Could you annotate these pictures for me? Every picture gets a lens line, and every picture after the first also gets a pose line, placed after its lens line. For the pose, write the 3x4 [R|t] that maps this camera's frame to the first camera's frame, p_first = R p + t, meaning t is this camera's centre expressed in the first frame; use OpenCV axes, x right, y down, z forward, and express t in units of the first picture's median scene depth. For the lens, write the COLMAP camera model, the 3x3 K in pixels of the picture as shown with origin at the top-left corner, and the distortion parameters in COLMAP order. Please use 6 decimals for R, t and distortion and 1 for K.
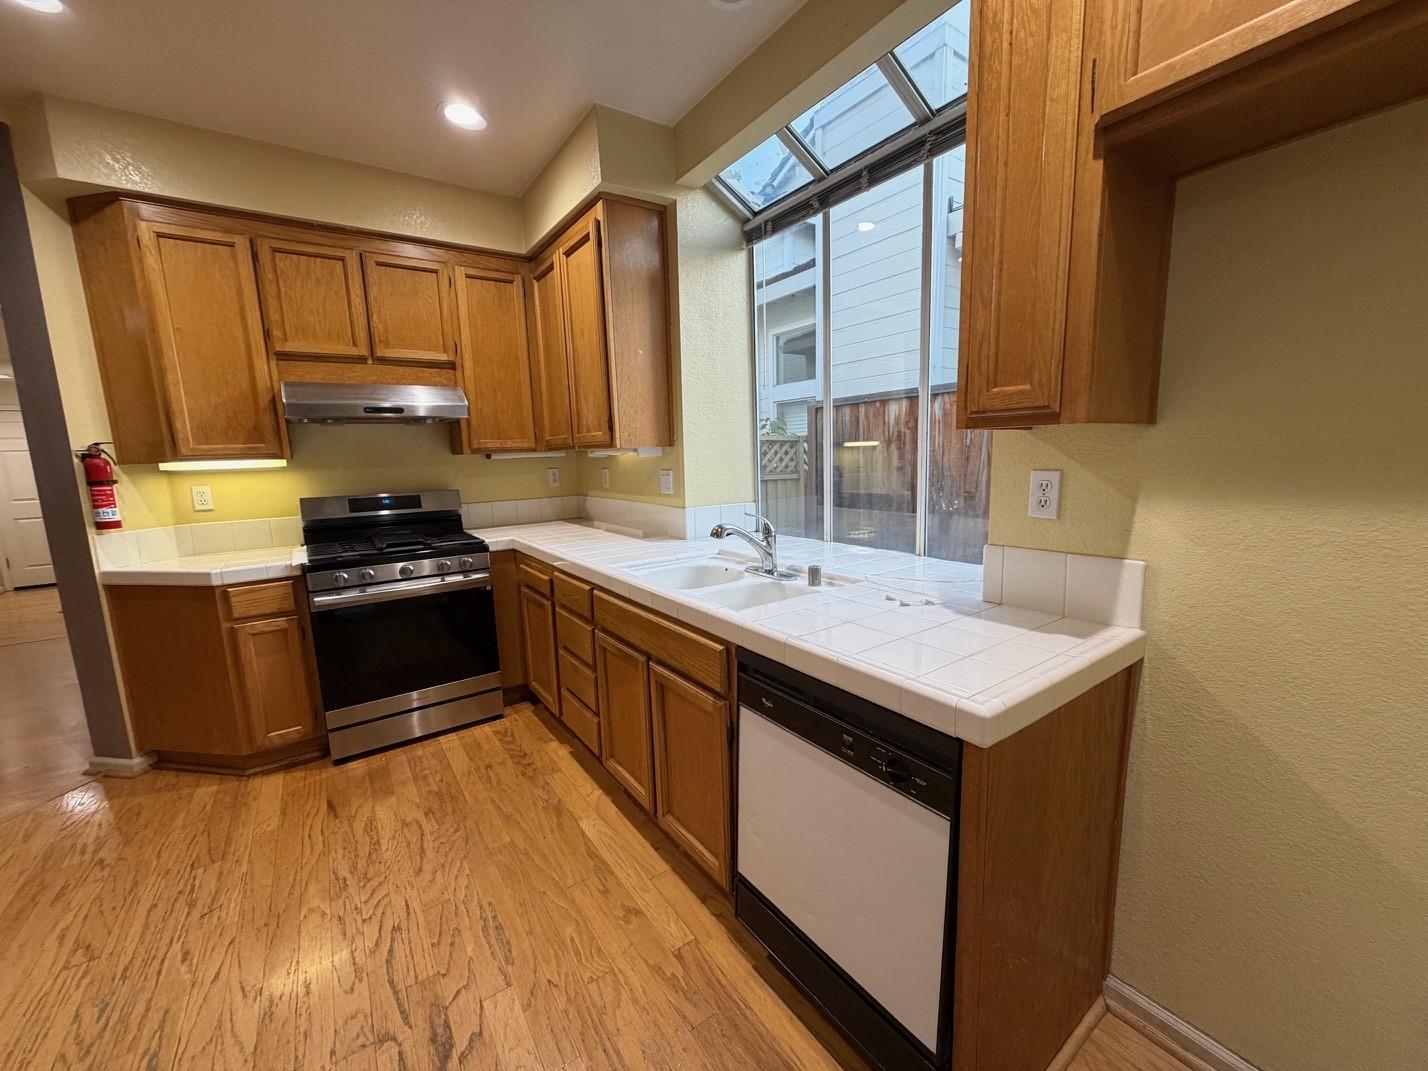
lens RADIAL K [[567.5, 0, 711.3], [0, 567.5, 537.3], [0, 0, 1]] dist [-0.000212, -0.000141]
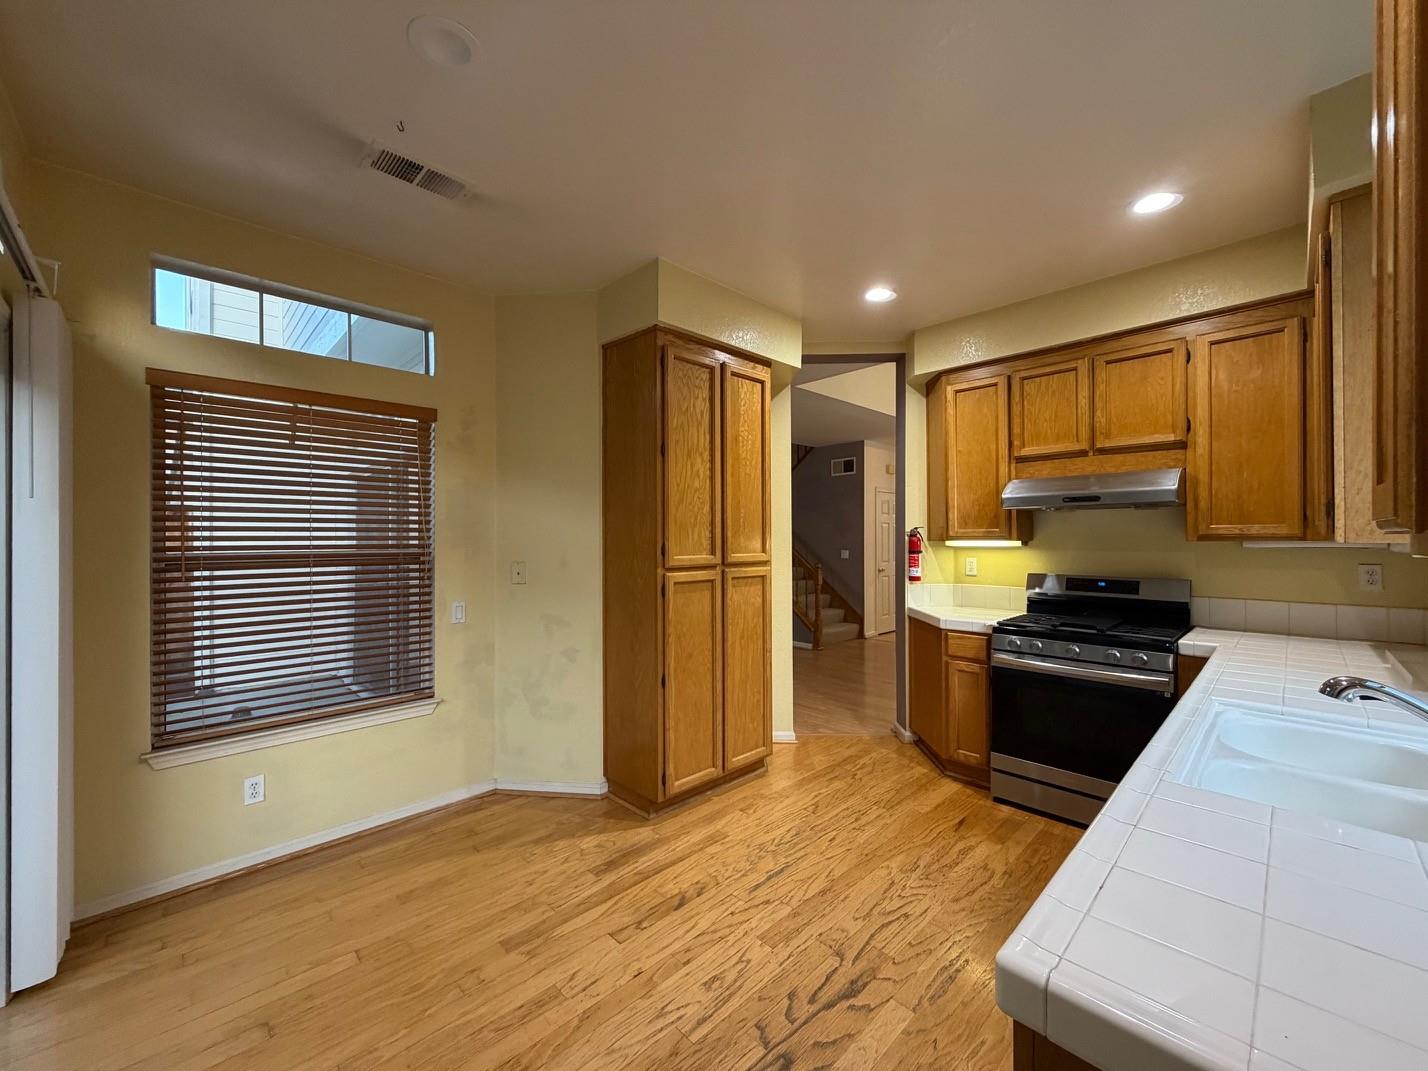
lens RADIAL K [[567.5, 0, 711.3], [0, 567.5, 537.3], [0, 0, 1]] dist [-0.000212, -0.000141]
pose [[0.160945, 0.029404, -0.986525, 0.398026], [-0.150137, 0.988653, 0.004973, -0.056407], [0.975477, 0.147313, 0.163533, 0.163280]]
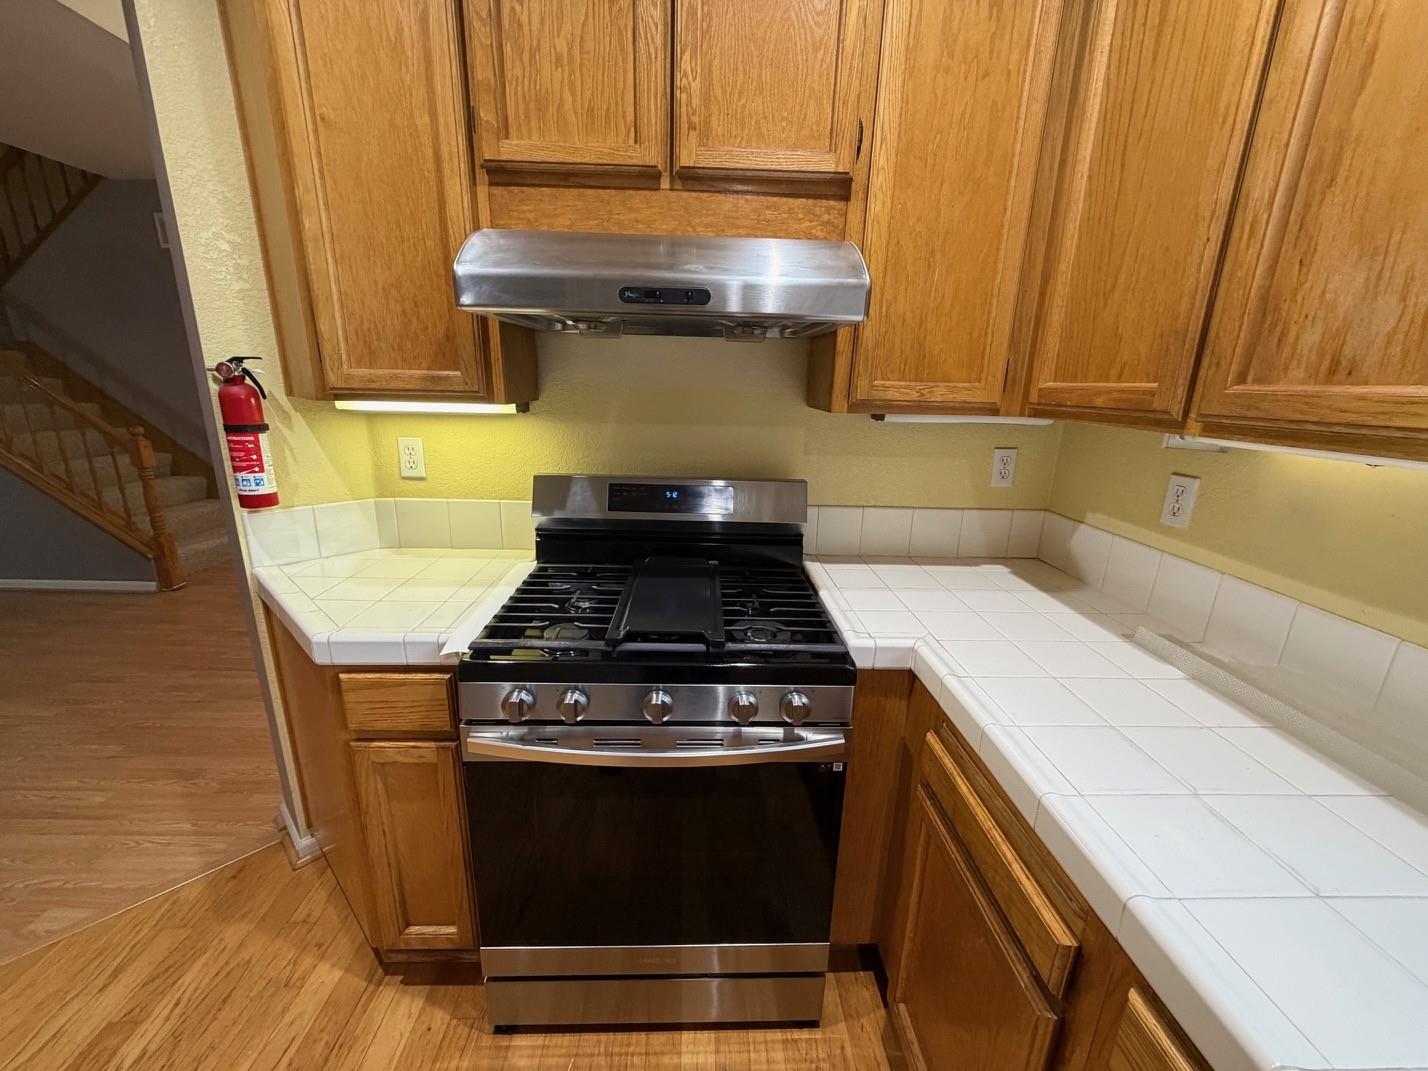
lens RADIAL K [[567.5, 0, 711.3], [0, 567.5, 537.3], [0, 0, 1]] dist [-0.000212, -0.000141]
pose [[0.835237, 0.197869, -0.513057, -0.340946], [-0.134245, 0.978158, 0.158697, -0.137208], [0.533252, -0.063674, 0.843557, 0.727135]]
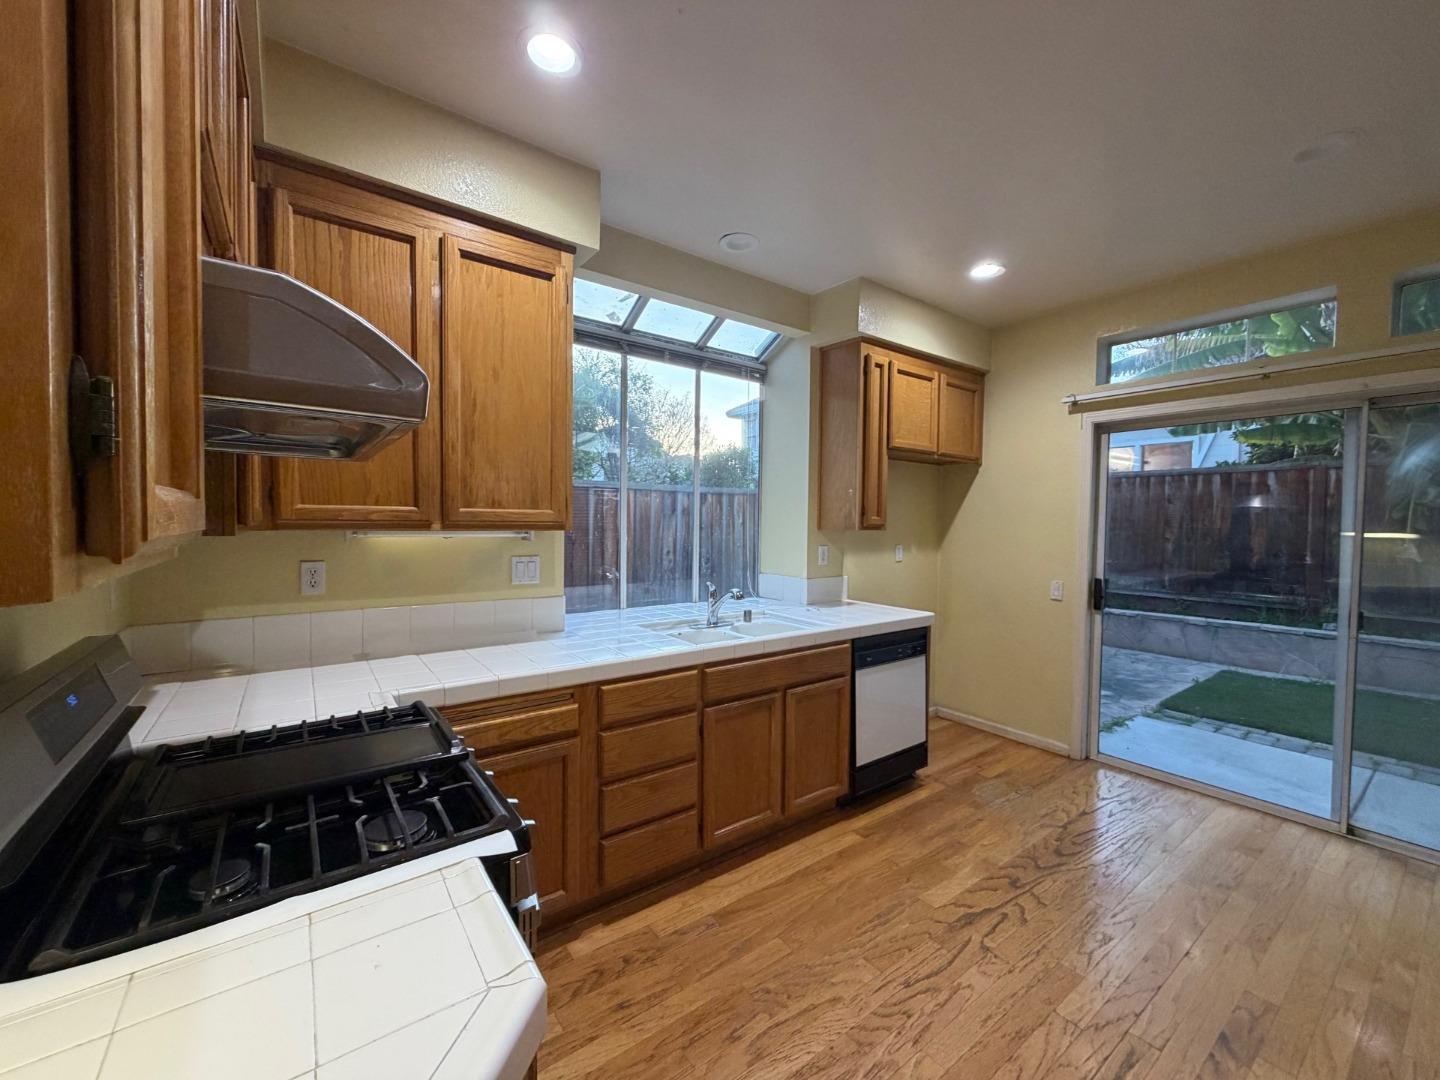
lens RADIAL K [[572.2, 0, 717.3], [0, 572.2, 541.8], [0, 0, 1]] dist [-0.000212, -0.000141]
pose [[-0.026013, -0.003400, 0.999656, -1.071234], [0.139506, 0.990196, 0.006998, -0.121199], [-0.989879, 0.139640, -0.025283, 0.840131]]
